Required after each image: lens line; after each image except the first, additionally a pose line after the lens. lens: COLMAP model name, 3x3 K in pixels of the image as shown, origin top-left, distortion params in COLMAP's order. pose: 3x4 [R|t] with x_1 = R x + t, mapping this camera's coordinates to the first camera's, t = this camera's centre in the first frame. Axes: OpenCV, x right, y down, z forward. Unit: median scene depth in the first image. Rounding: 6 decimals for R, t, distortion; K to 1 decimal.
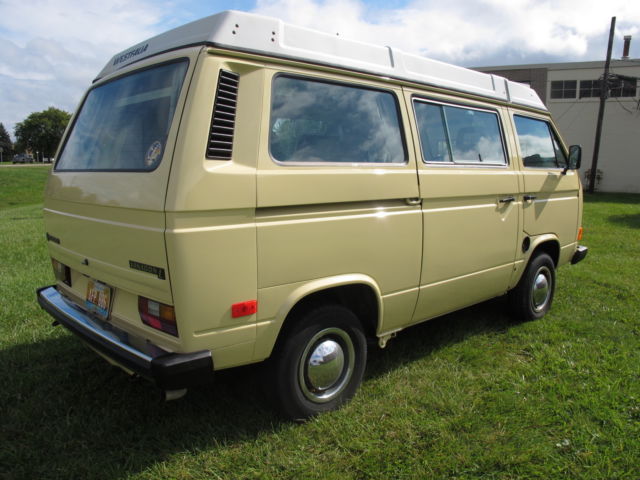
lens RADIAL K [[539.5, 0, 323.0], [0, 539.5, 239.3], [0, 0, 1]] dist [-0.146774, 0.101904]
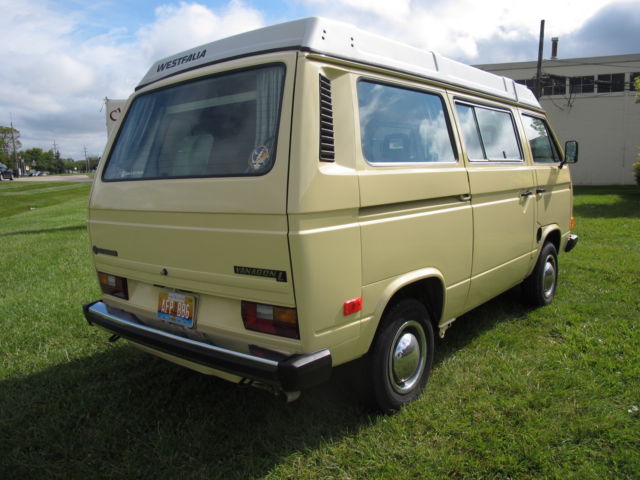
lens RADIAL K [[539.5, 0, 318.8], [0, 539.5, 240.2], [0, 0, 1]] dist [-0.146774, 0.101904]
pose [[0.992237, -0.051449, 0.113222, -0.253472], [0.052293, 0.998622, -0.004499, 0.003604], [-0.112835, 0.010384, 0.993560, -0.013849]]
